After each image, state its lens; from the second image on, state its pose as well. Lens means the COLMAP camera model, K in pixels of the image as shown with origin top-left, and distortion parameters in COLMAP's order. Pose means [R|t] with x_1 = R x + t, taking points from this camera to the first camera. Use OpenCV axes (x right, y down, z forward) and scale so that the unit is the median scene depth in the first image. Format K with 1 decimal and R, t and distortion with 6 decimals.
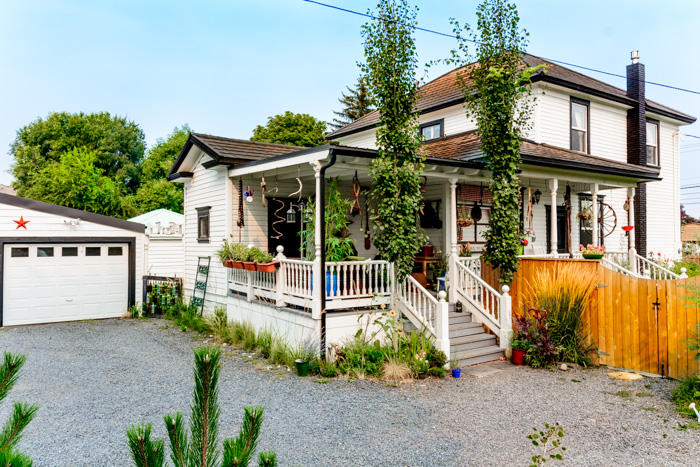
lens RADIAL K [[505.6, 0, 350.0], [0, 505.6, 233.5], [0, 0, 1]] dist [-0.002086, -0.000510]
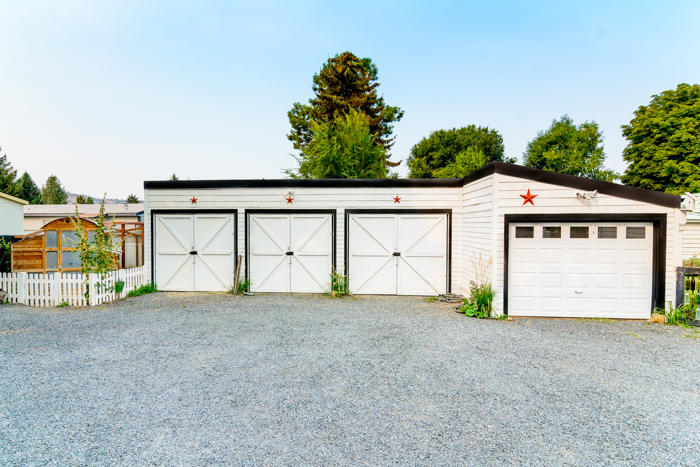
lens RADIAL K [[360.6, 0, 350.0], [0, 360.6, 233.5], [0, 0, 1]] dist [0.000173, -0.000054]
pose [[0.784890, 0.010137, -0.619553, -0.220229], [0.003851, 0.999767, 0.021236, 0.010954], [0.619624, -0.019054, 0.784668, 0.146670]]
